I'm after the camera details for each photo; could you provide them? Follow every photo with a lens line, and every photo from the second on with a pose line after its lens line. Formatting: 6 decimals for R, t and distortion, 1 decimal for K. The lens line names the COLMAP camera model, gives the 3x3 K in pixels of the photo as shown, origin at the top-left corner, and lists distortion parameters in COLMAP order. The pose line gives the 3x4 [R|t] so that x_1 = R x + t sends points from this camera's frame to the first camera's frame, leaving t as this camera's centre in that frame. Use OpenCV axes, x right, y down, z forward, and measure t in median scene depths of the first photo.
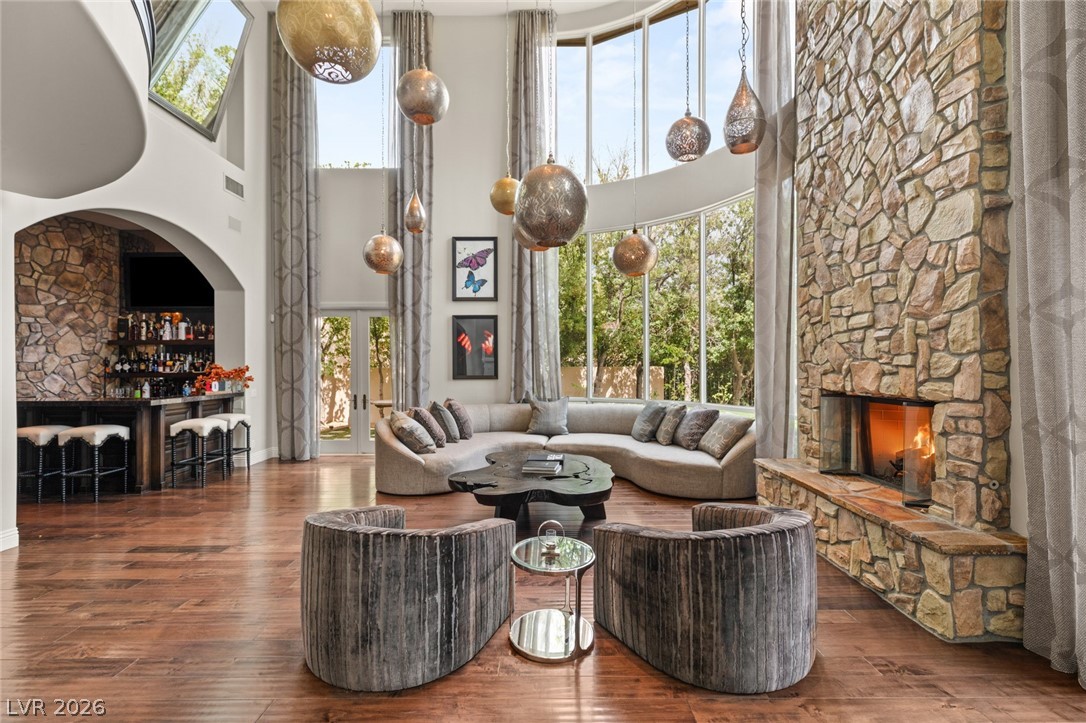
lens RADIAL K [[483.0, 0, 545.4], [0, 483.0, 361.5], [0, 0, 1]] dist [0.003313, 0.000229]
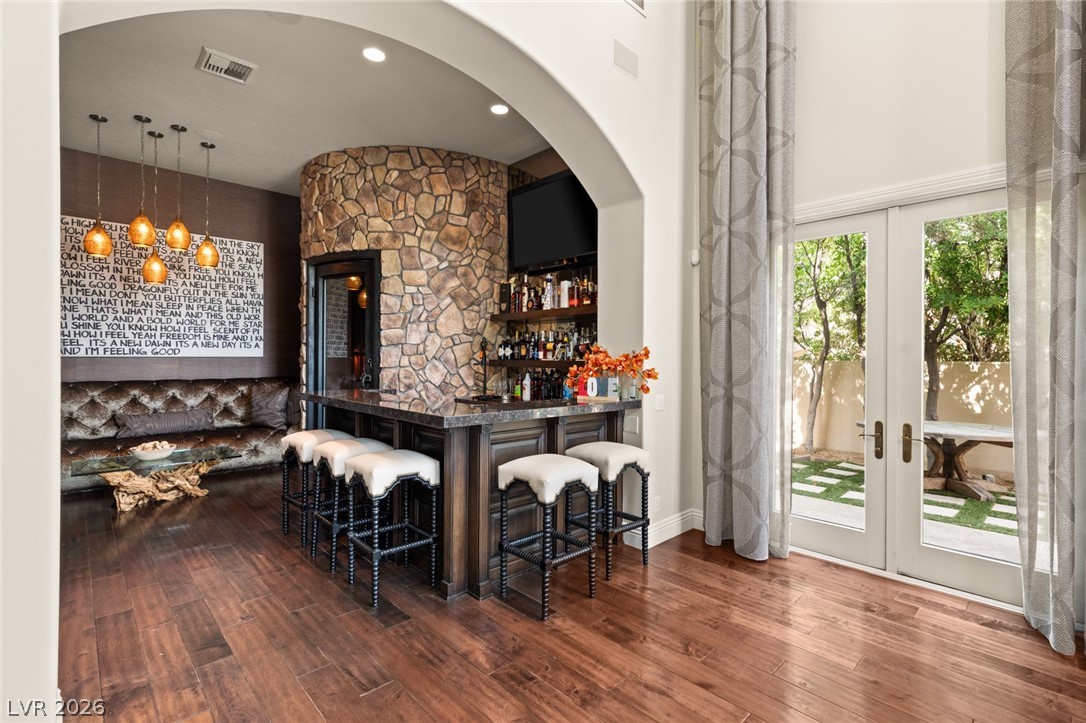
lens RADIAL K [[497.4, 0, 543.0], [0, 497.4, 361.5], [0, 0, 1]] dist [0.000916, 0.000238]
pose [[0.682842, 0.014224, -0.730427, -0.328754], [-0.006985, 0.999892, 0.012942, 0.017589], [0.730532, -0.003735, 0.682868, 0.596375]]
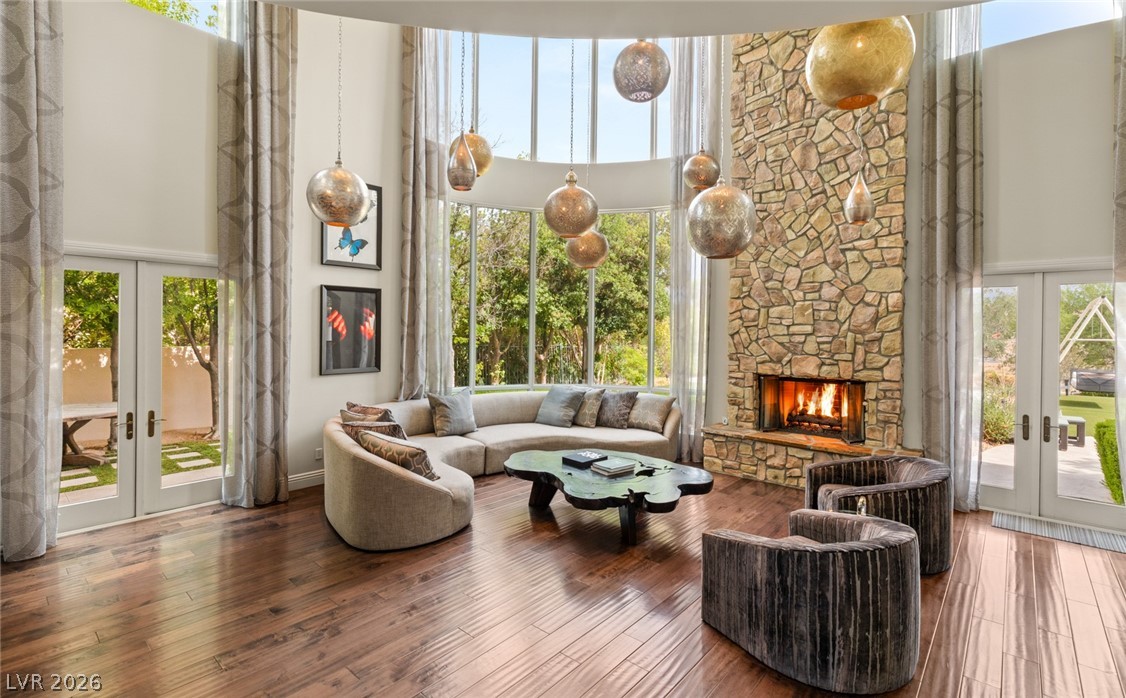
lens RADIAL K [[511.0, 0, 567.4], [0, 511.0, 332.6], [0, 0, 1]] dist [0.000131, -0.000037]
pose [[0.659193, 0.004715, 0.751959, -0.588401], [-0.014775, 0.999869, 0.006683, -0.040895], [-0.751829, -0.015516, 0.659176, 0.269245]]
